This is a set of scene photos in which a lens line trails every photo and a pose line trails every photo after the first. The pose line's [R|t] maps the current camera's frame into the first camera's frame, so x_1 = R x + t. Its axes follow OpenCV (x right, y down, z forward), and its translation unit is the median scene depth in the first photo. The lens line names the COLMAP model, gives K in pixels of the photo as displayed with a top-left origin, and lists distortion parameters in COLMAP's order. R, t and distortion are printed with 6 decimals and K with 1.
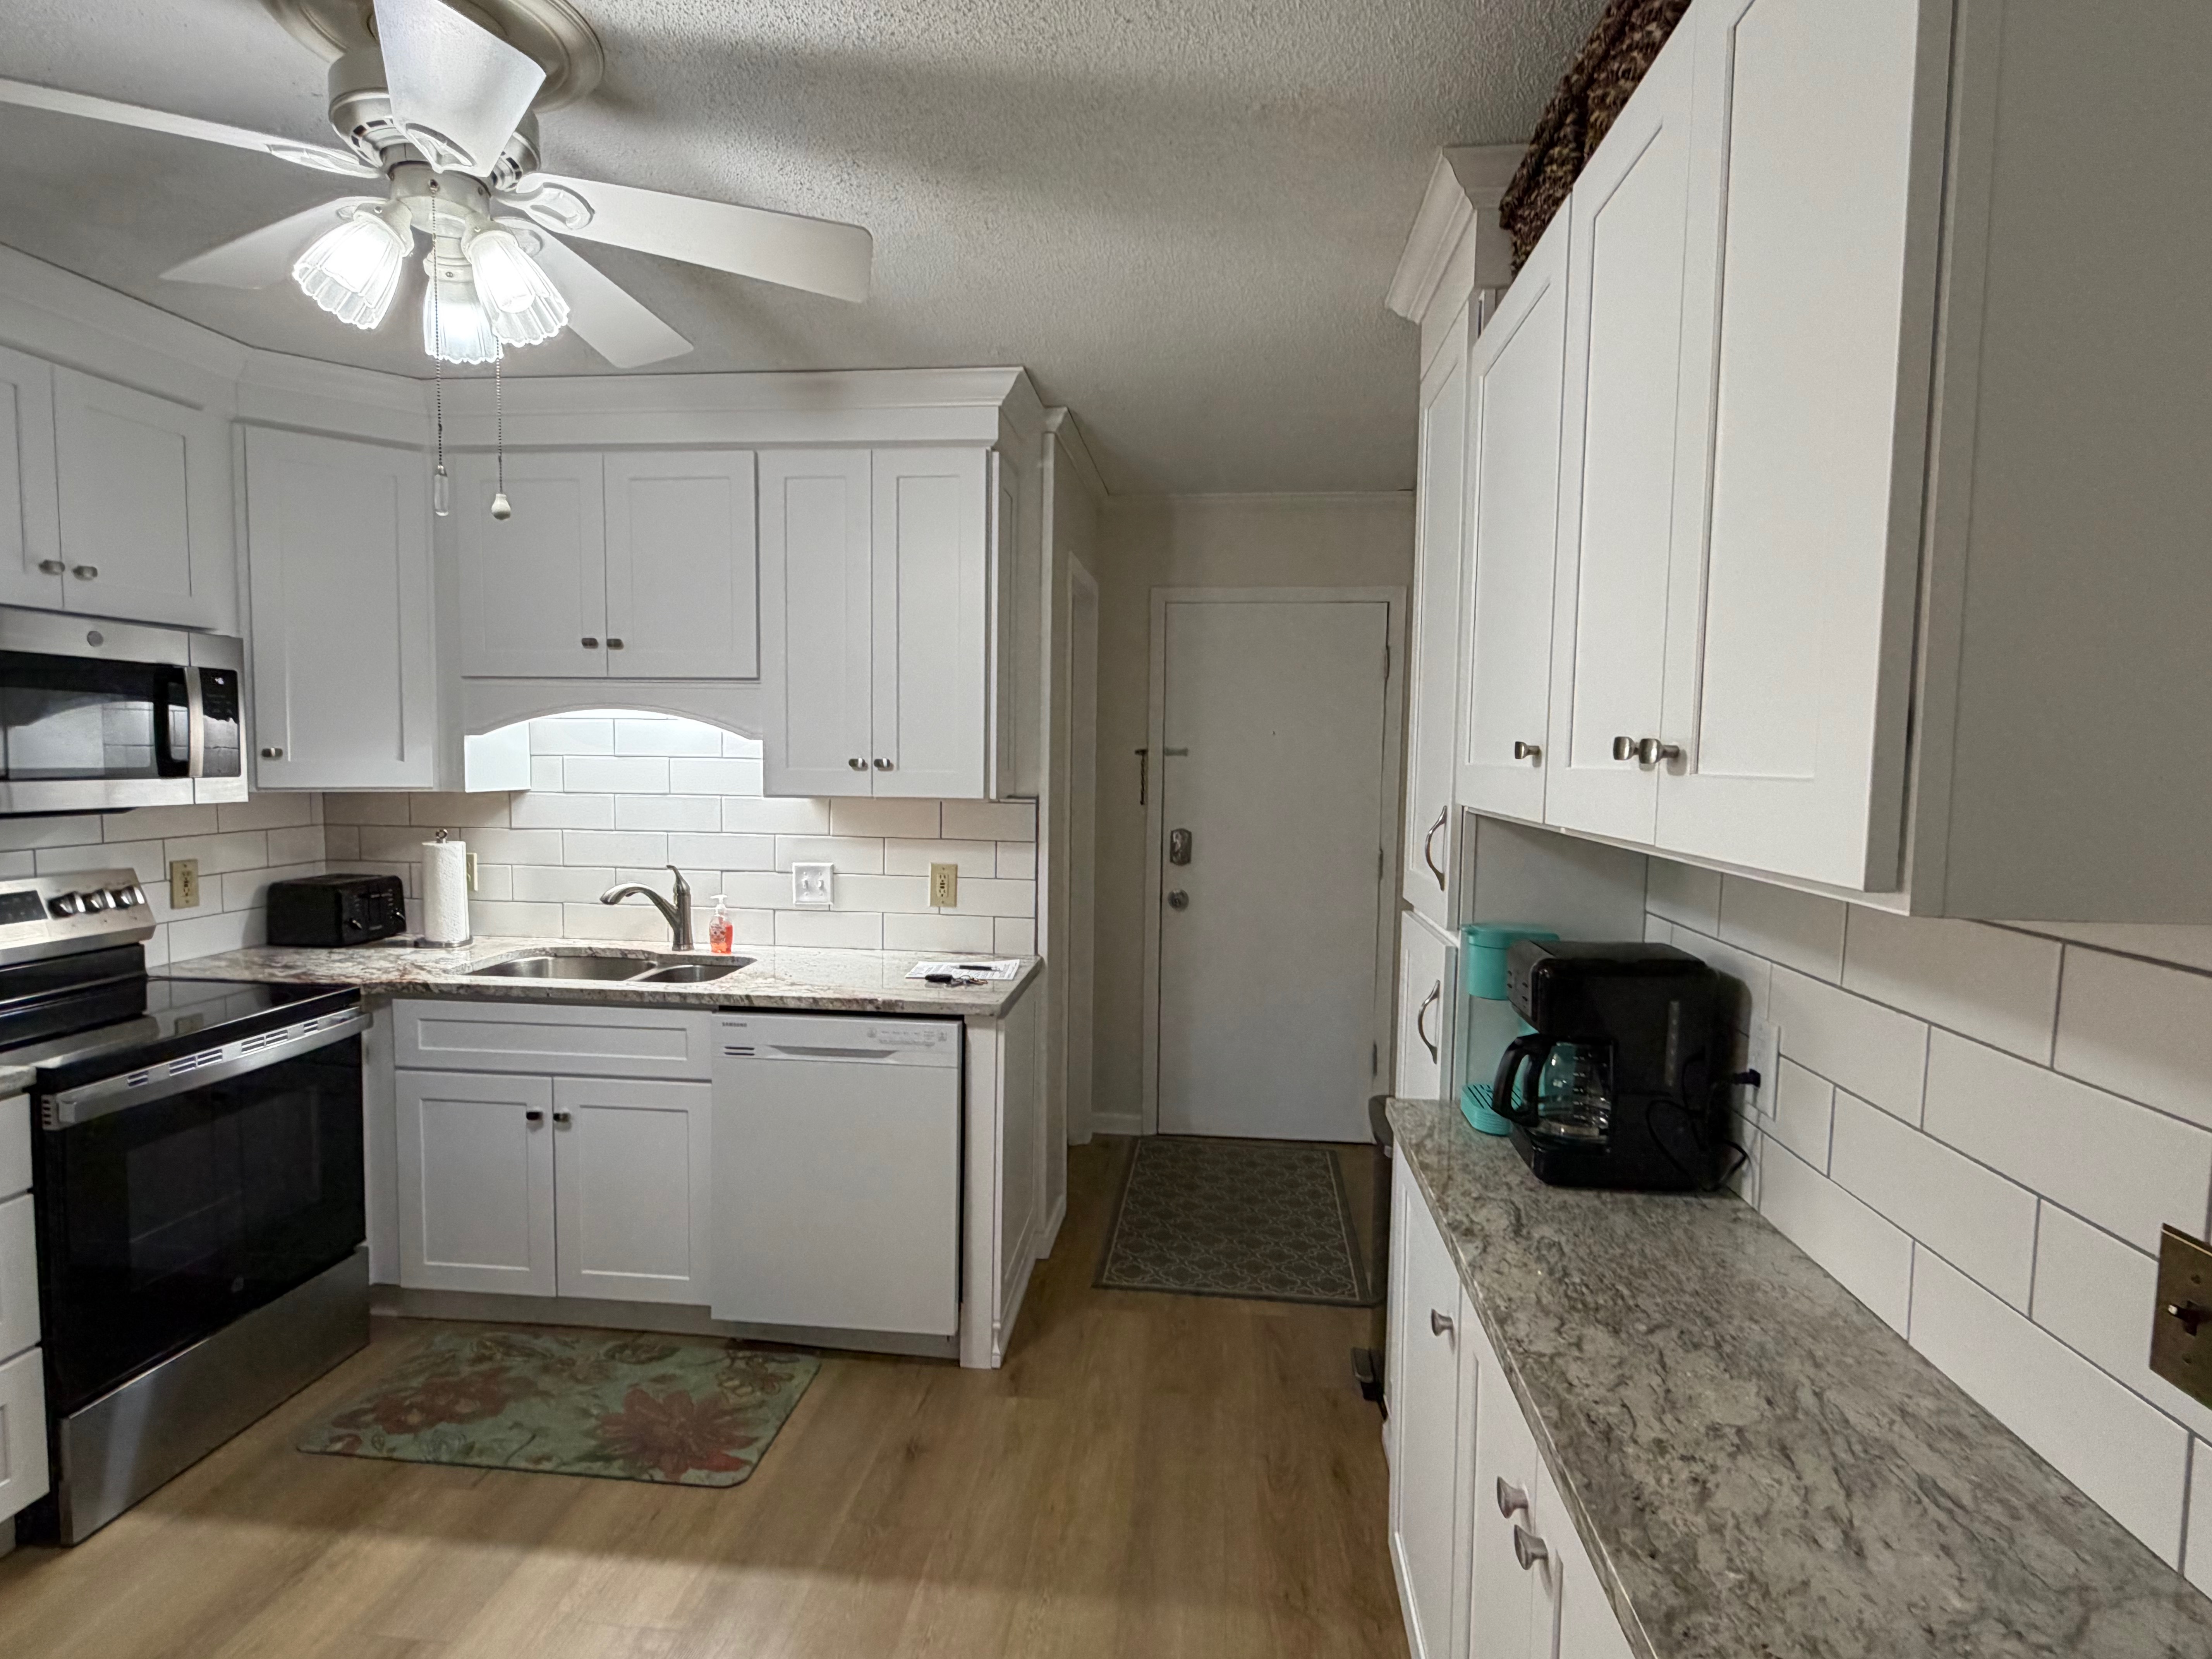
lens RADIAL K [[1164.5, 0, 1103.3], [0, 1164.5, 833.5], [0, 0, 1]] dist [-0.001575, 0.000625]
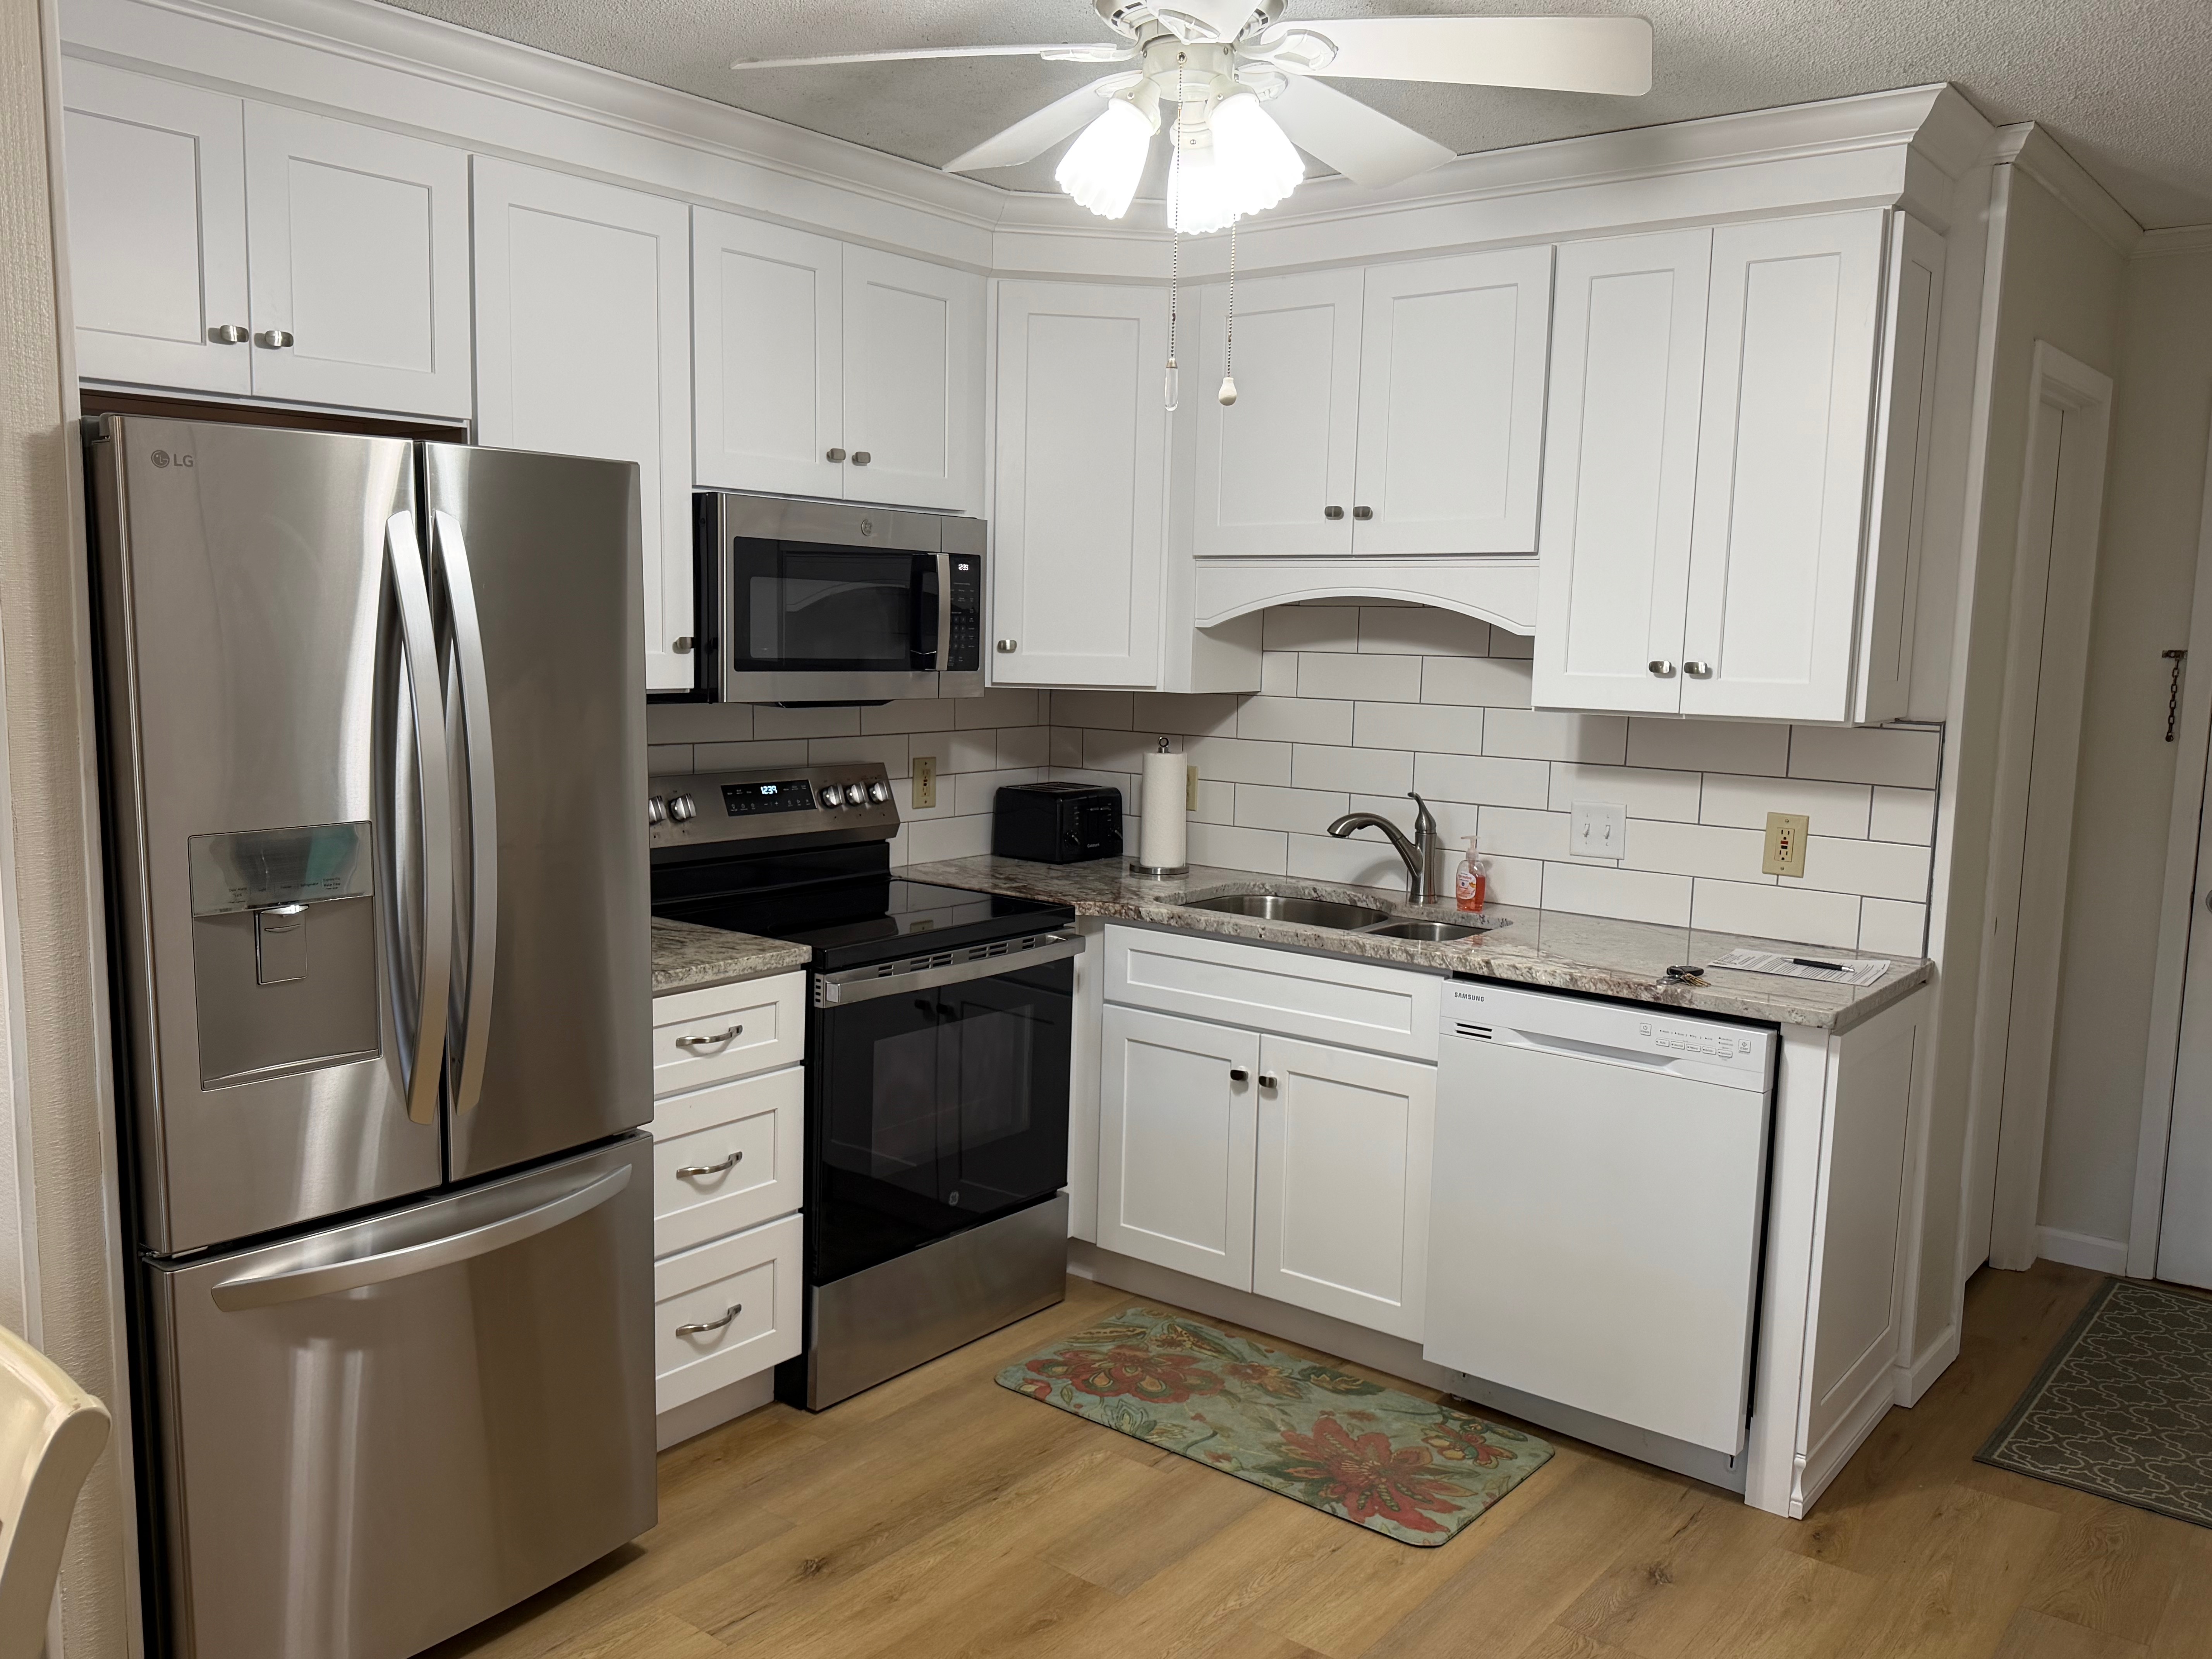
lens RADIAL K [[1789.4, 0, 1087.8], [0, 1789.4, 848.2], [0, 0, 1]] dist [0.128899, -0.203282]
pose [[0.843147, 0.074300, -0.532525, 0.106818], [-0.049600, 0.996931, 0.060565, 0.001984], [0.535391, -0.024652, 0.844245, -0.167580]]
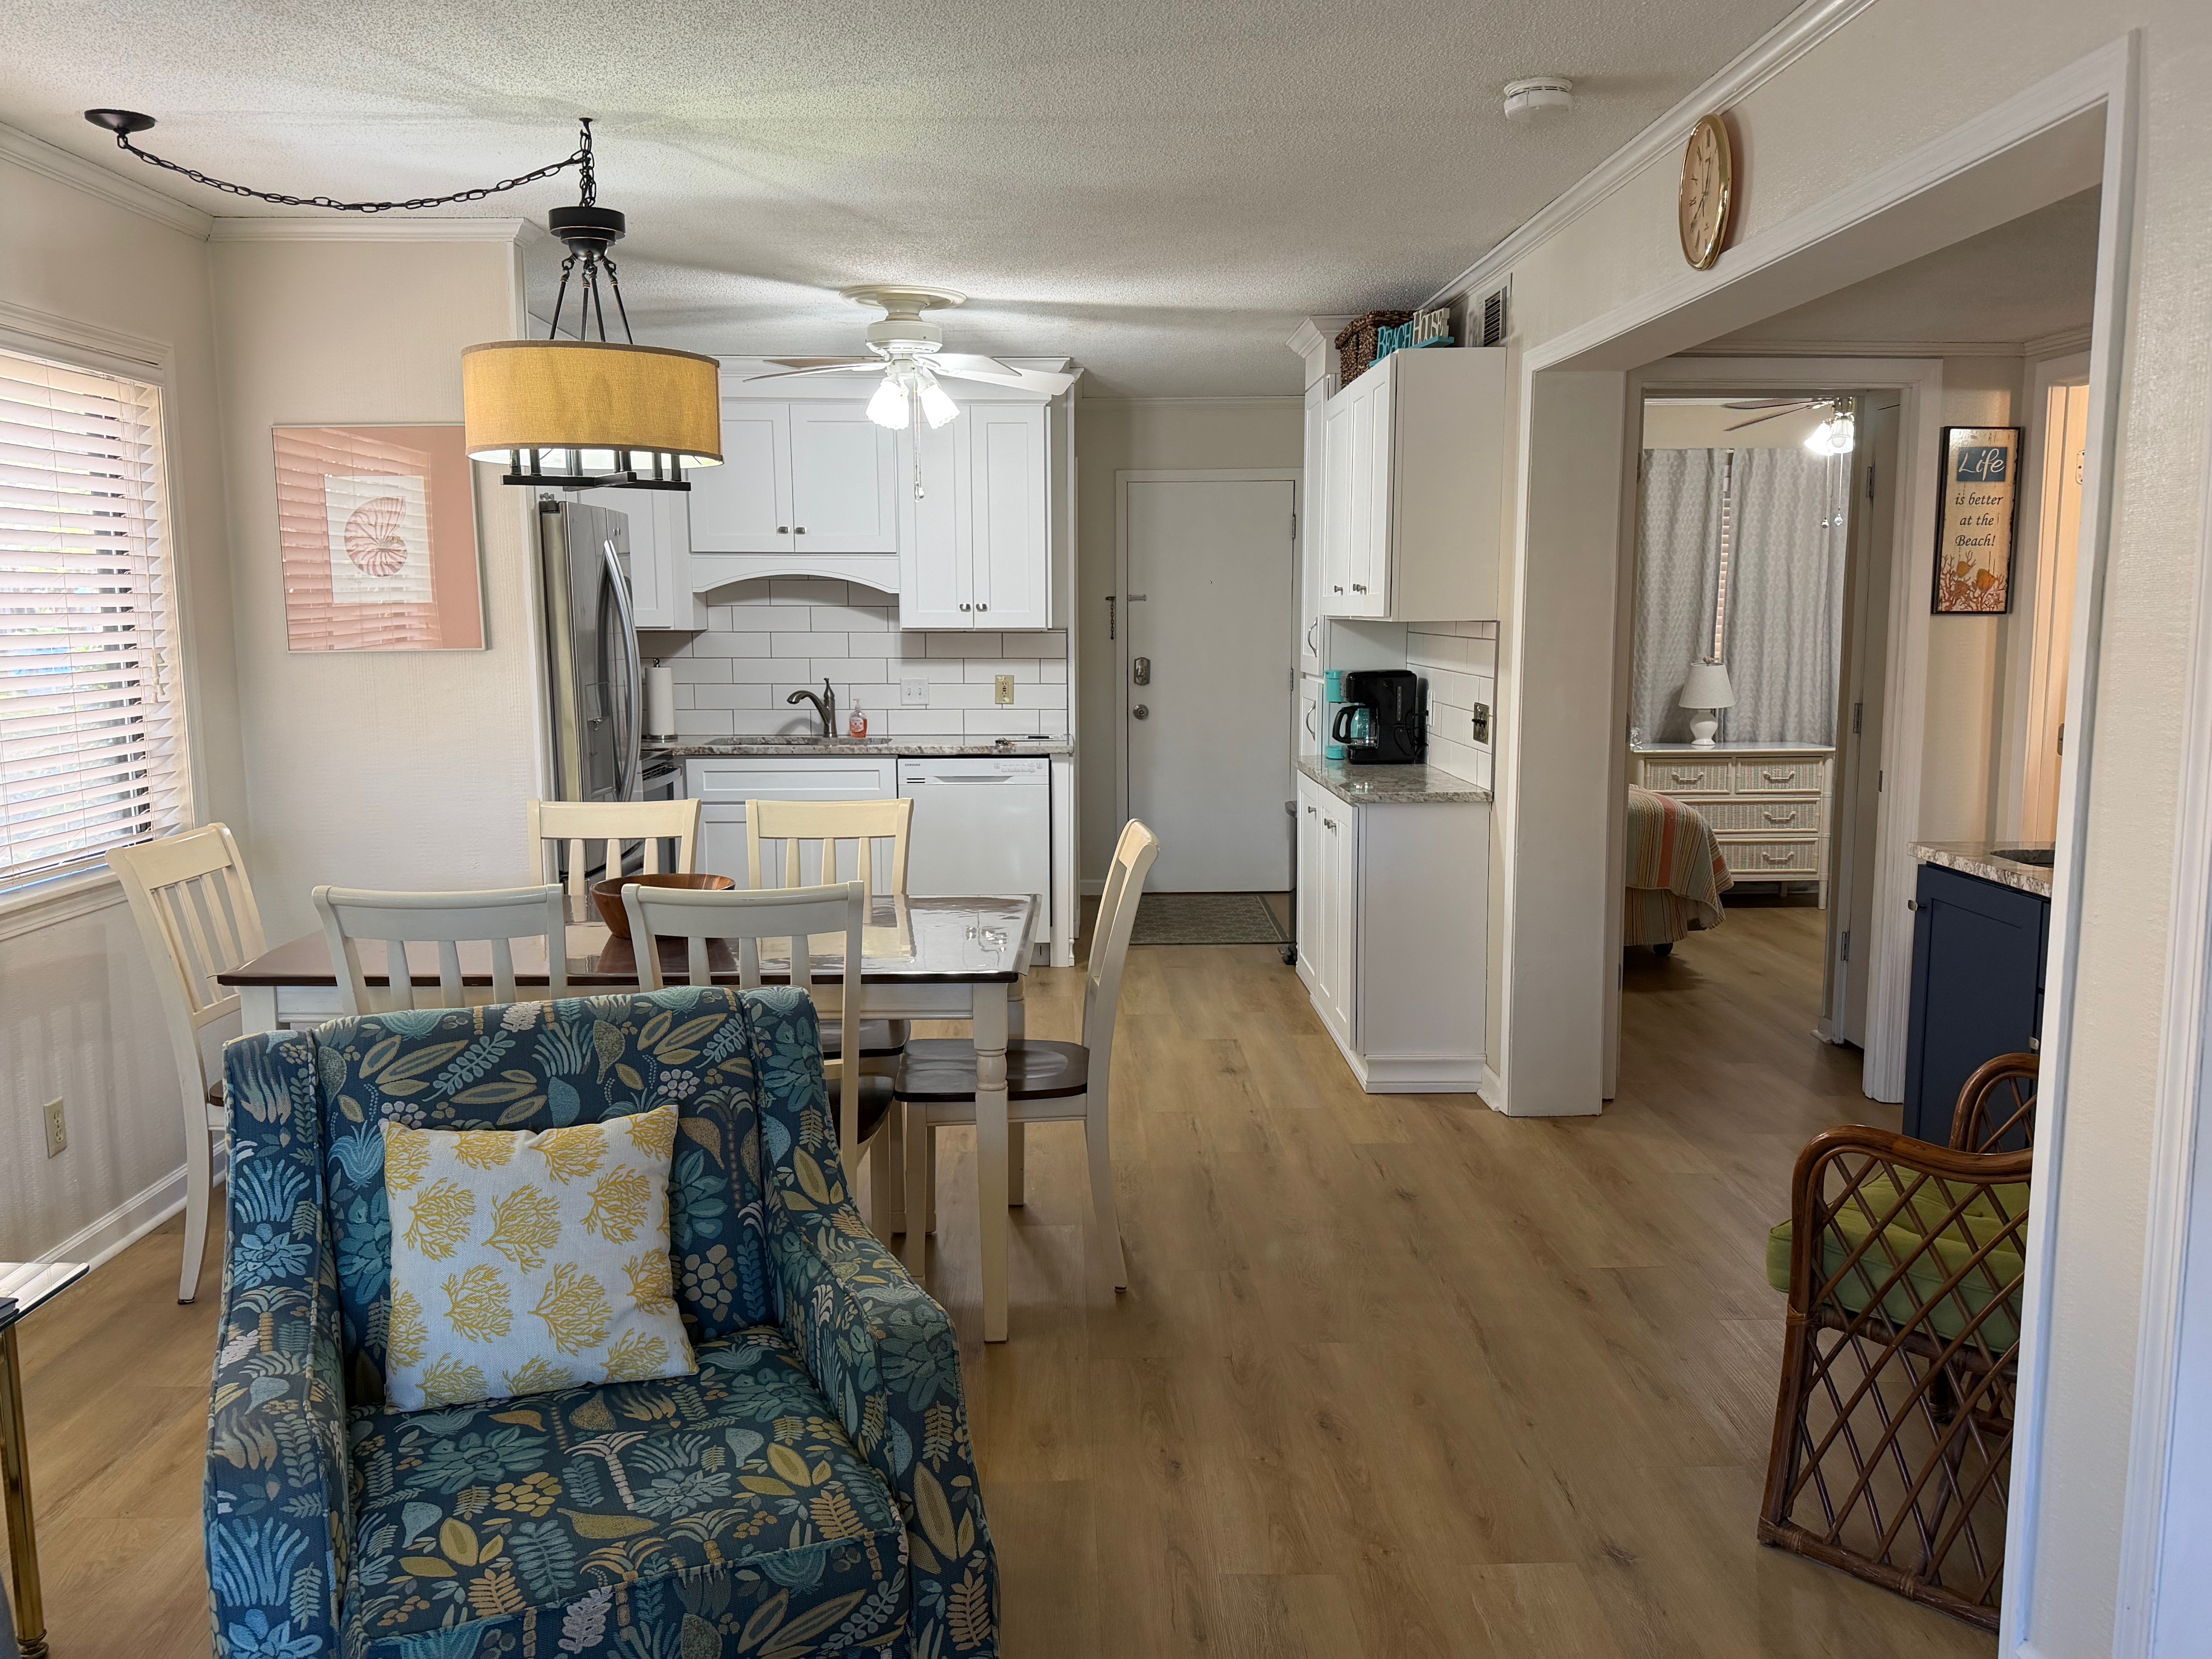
lens RADIAL K [[1789.4, 0, 1092.2], [0, 1789.4, 836.1], [0, 0, 1]] dist [0.128899, -0.203282]
pose [[0.992816, -0.034234, 0.114648, -0.348299], [0.027650, 0.997902, 0.058539, 0.119447], [-0.116411, -0.054948, 0.991680, -1.536920]]
